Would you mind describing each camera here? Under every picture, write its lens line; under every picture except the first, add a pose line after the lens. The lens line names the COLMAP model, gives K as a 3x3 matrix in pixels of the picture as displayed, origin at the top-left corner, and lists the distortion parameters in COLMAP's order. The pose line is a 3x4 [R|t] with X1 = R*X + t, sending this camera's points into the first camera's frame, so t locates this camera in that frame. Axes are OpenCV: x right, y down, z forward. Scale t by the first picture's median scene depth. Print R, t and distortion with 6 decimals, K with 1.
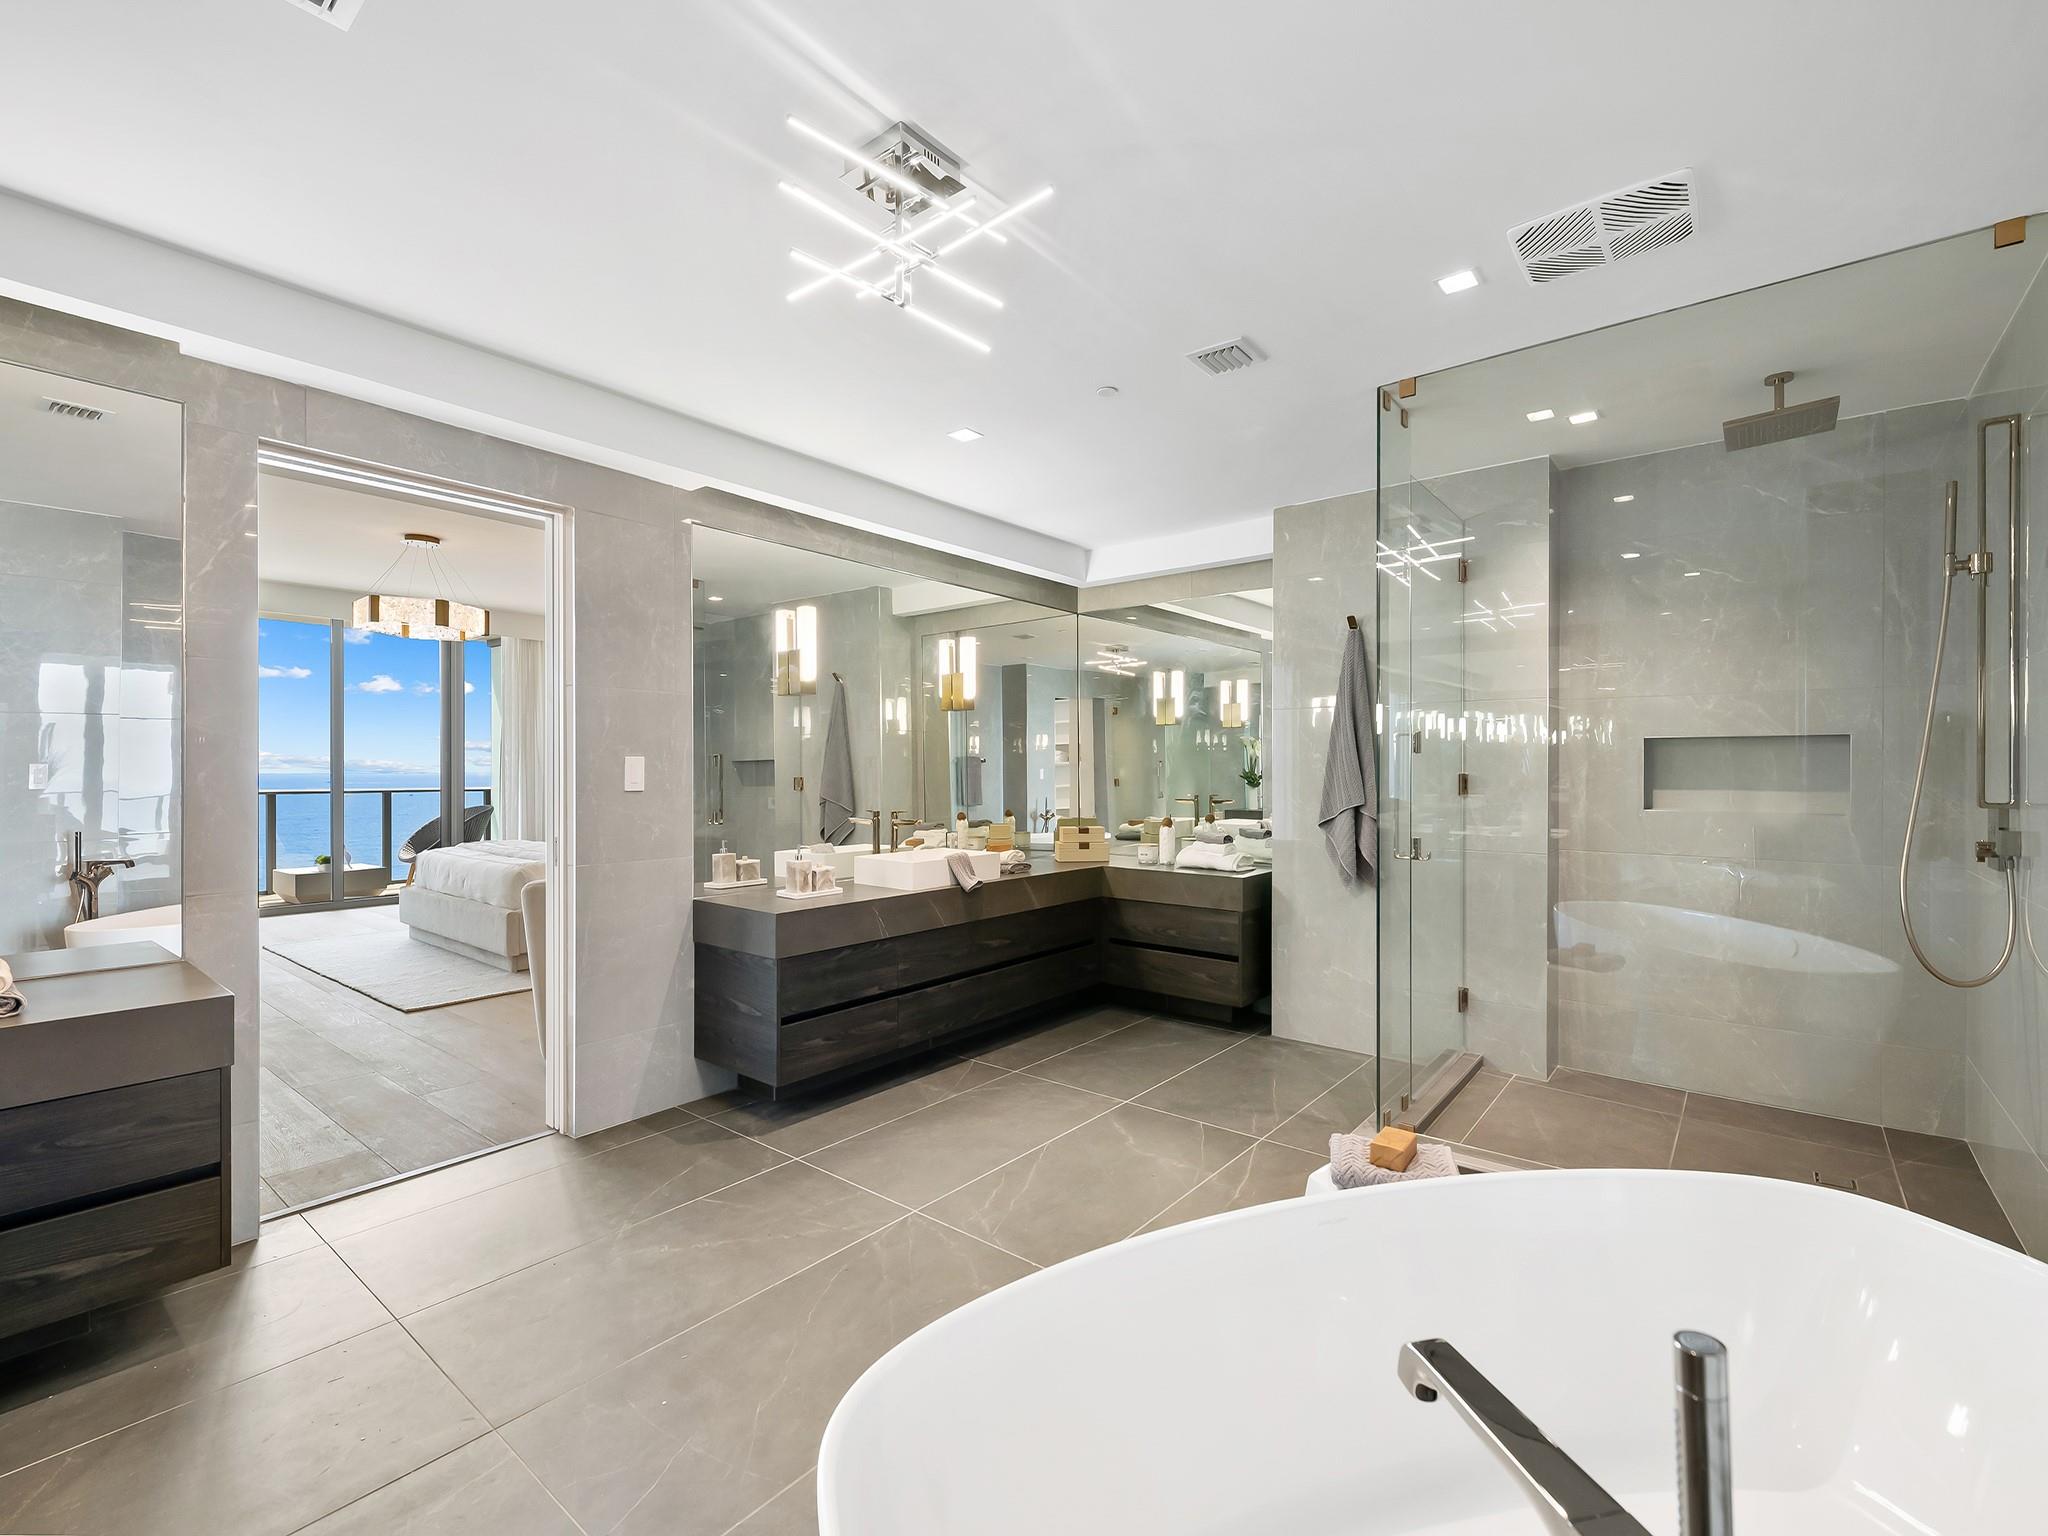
lens RADIAL K [[920.9, 0, 1025.7], [0, 920.9, 772.3], [0, 0, 1]] dist [-0.001781, -0.001895]
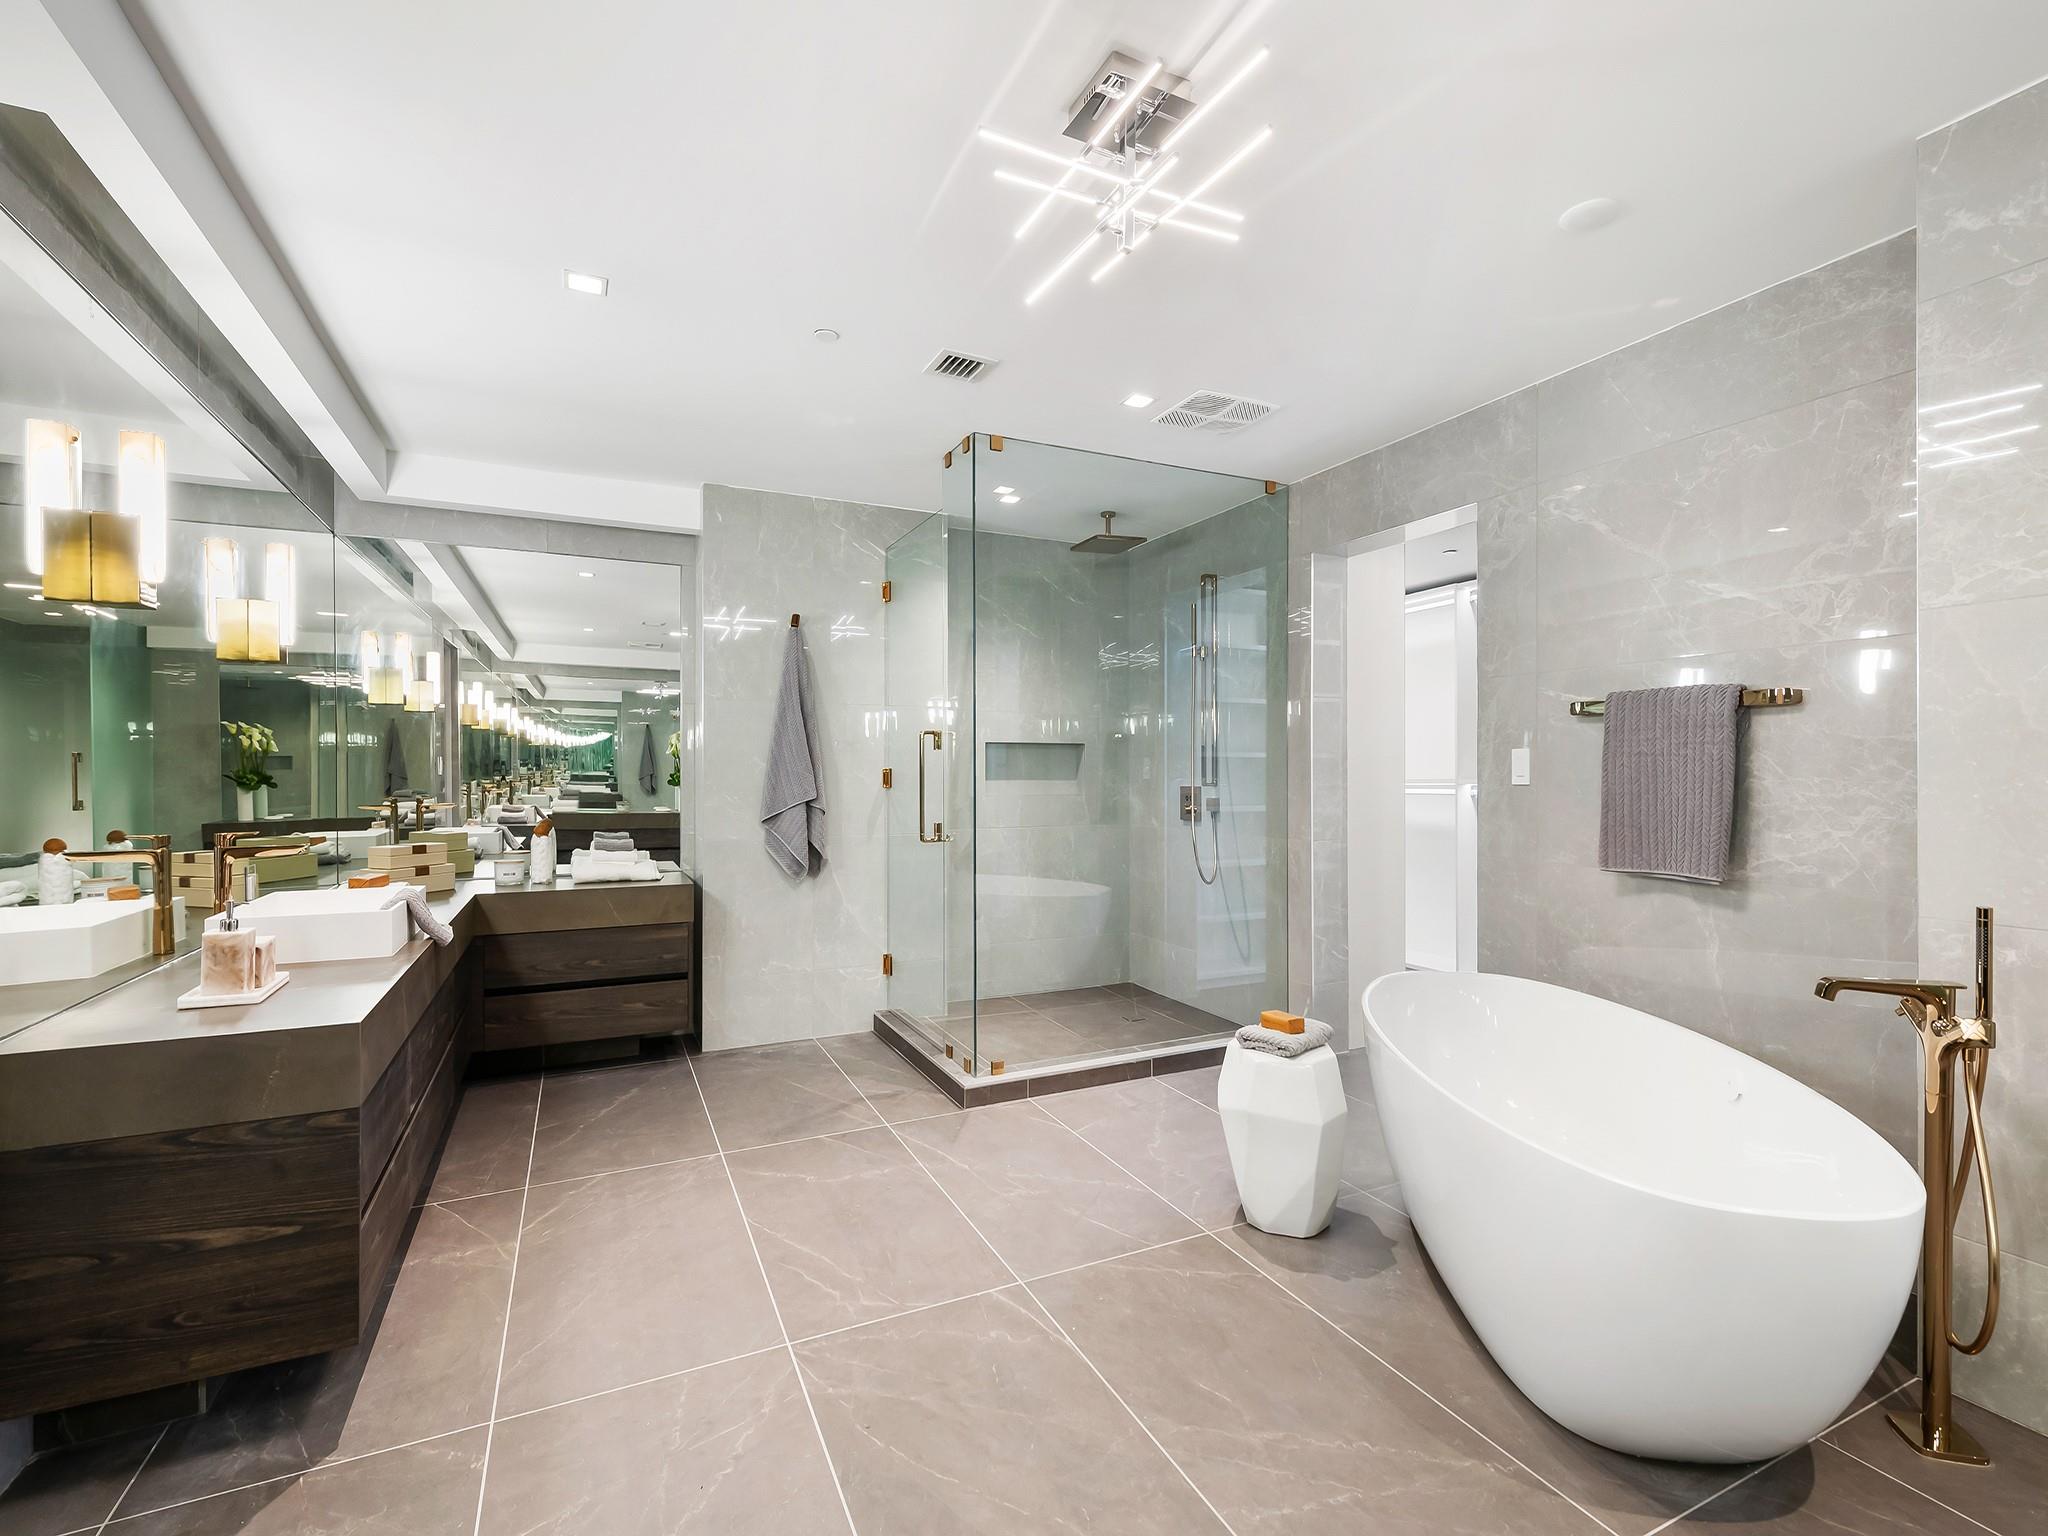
lens RADIAL K [[920.9, 0, 1058.1], [0, 920.9, 773.8], [0, 0, 1]] dist [-0.001781, -0.001895]
pose [[0.408562, -0.002245, 0.912728, -0.471552], [0.002886, 0.999995, 0.001168, 0.006966], [-0.912726, 0.002157, 0.408567, 0.324017]]
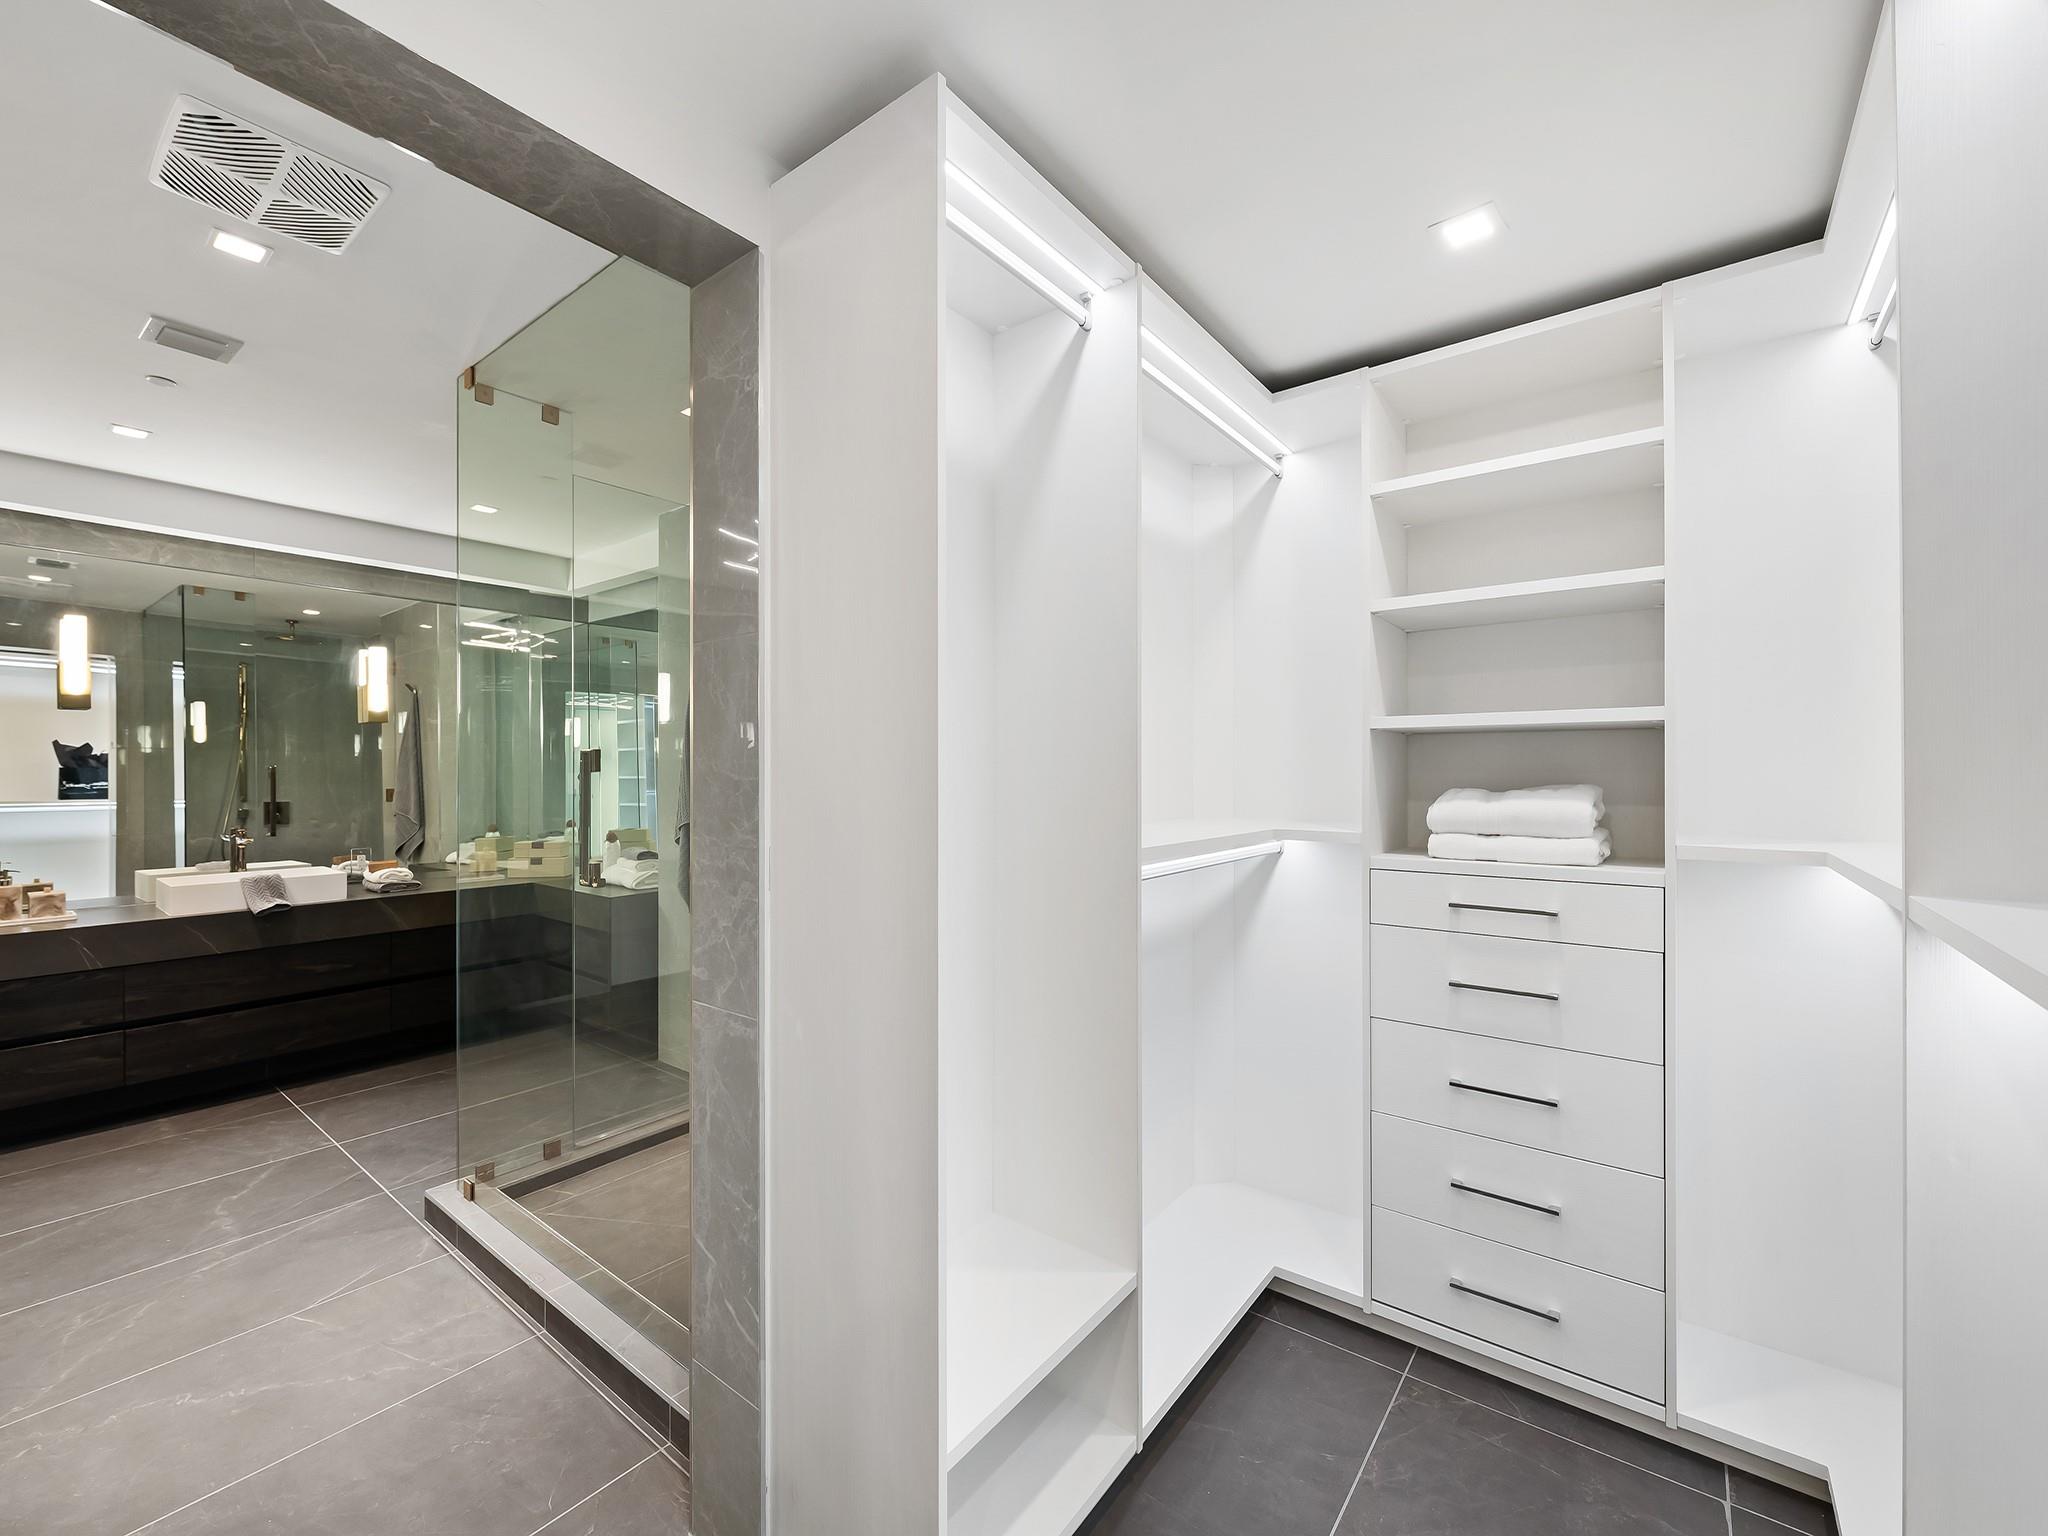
lens RADIAL K [[858.8, 0, 1025.1], [0, 858.8, 762.4], [0, 0, 1]] dist [0.000764, -0.000445]
pose [[0.999858, 0.000880, 0.016832, 0.697321], [-0.000693, 0.999938, -0.011096, -0.018207], [-0.016841, 0.011083, 0.999797, 0.097220]]
